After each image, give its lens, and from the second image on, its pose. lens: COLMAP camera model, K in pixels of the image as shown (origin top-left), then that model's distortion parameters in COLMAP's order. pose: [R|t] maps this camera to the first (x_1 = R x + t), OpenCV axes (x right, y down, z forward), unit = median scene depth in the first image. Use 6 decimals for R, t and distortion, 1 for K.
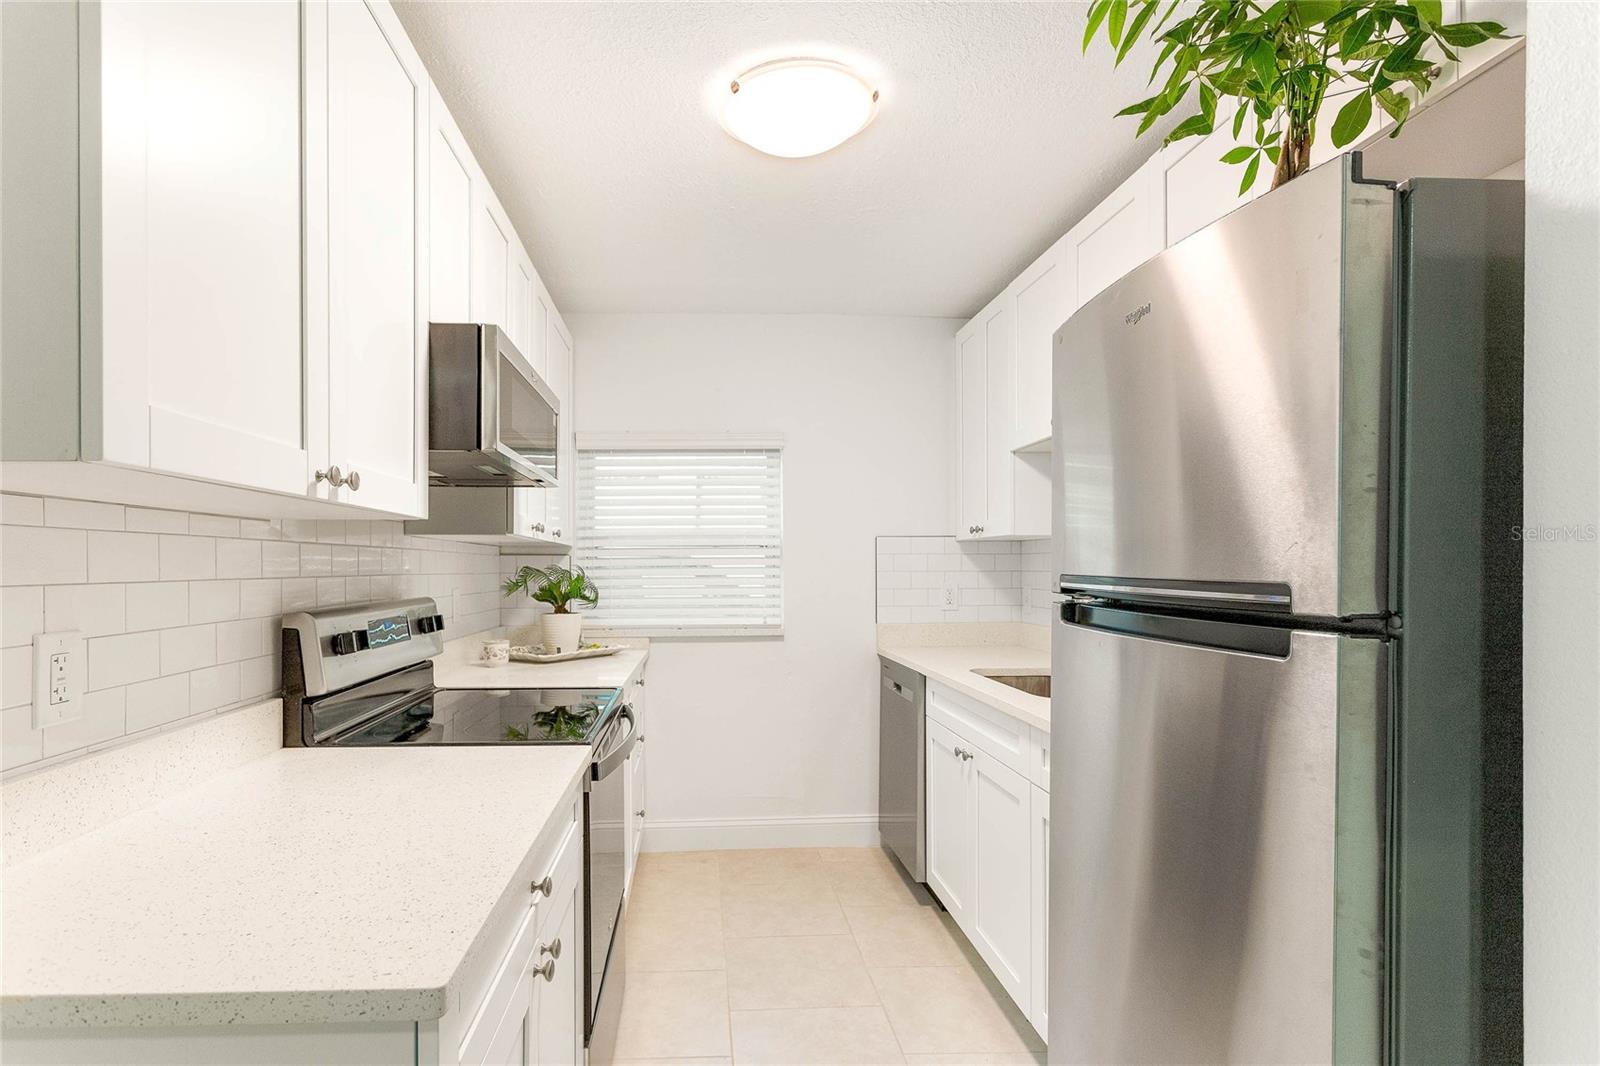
lens RADIAL K [[860.9, 0, 800.2], [0, 860.9, 569.8], [0, 0, 1]] dist [0.000606, 0.000248]
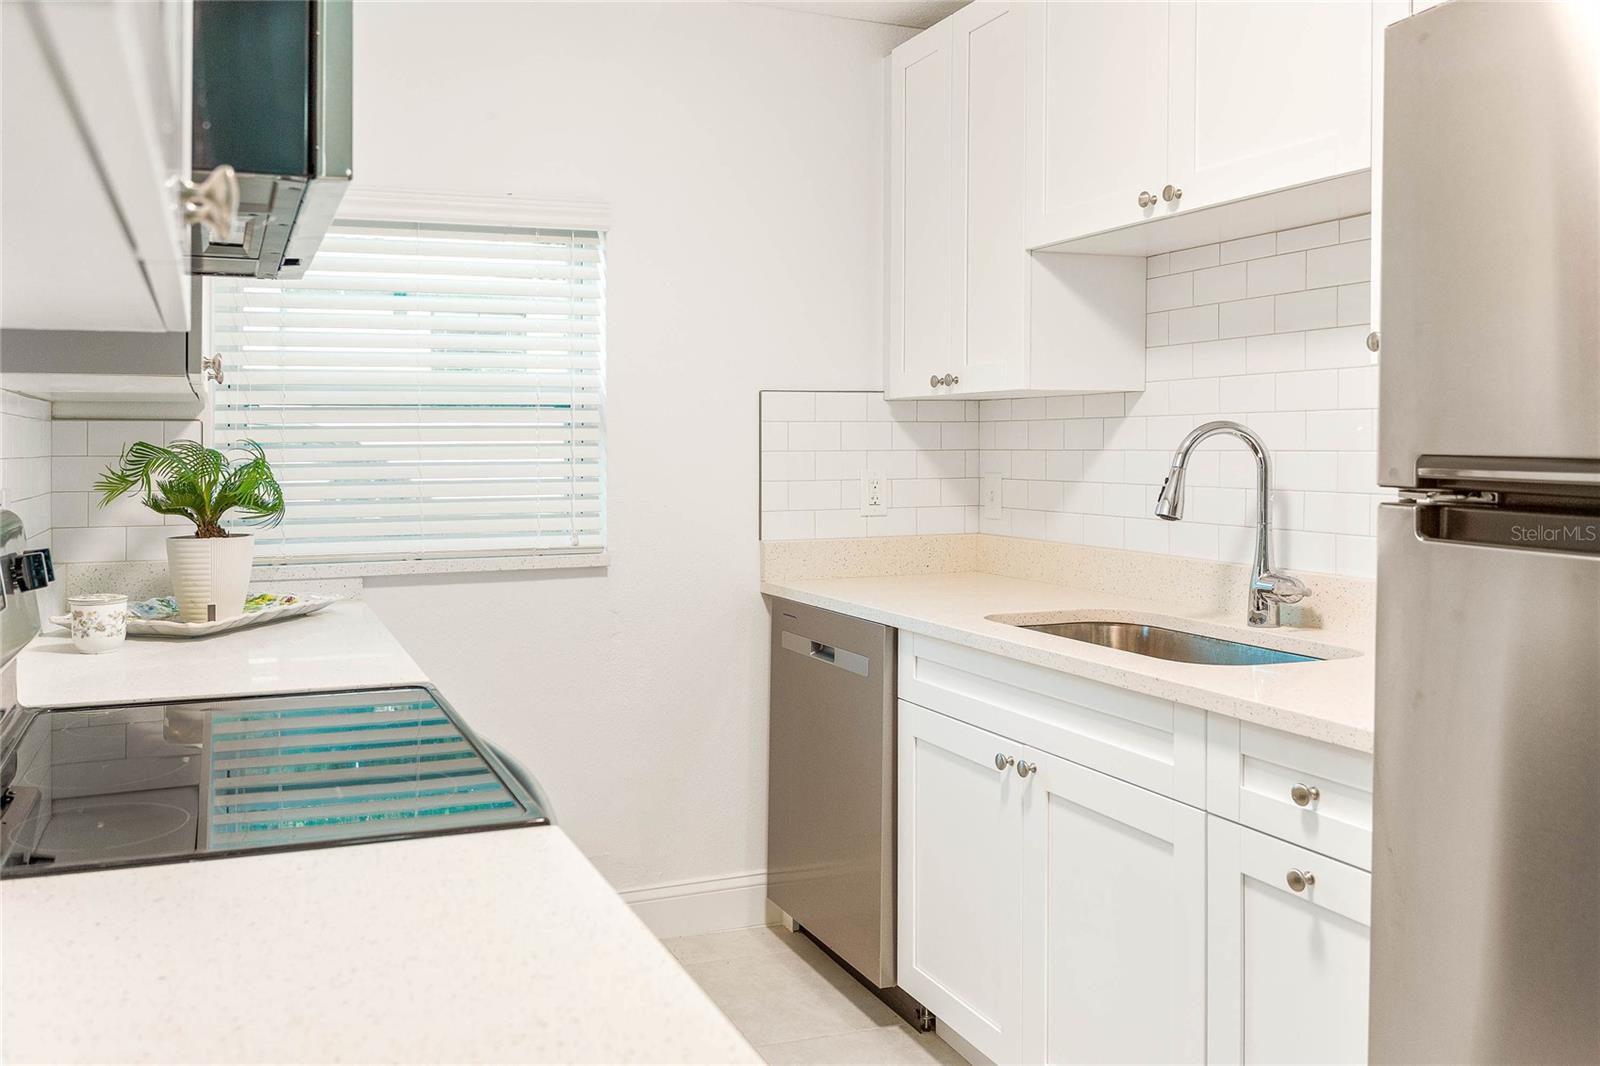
lens RADIAL K [[1346.2, 0, 799.8], [0, 1346.2, 443.6], [0, 0, 1]] dist [0.004102, 0.000193]
pose [[0.953576, -0.001220, 0.301151, -0.180348], [0.002543, 0.999989, -0.003998, 0.000733], [-0.301143, 0.004578, 0.953568, 0.145127]]
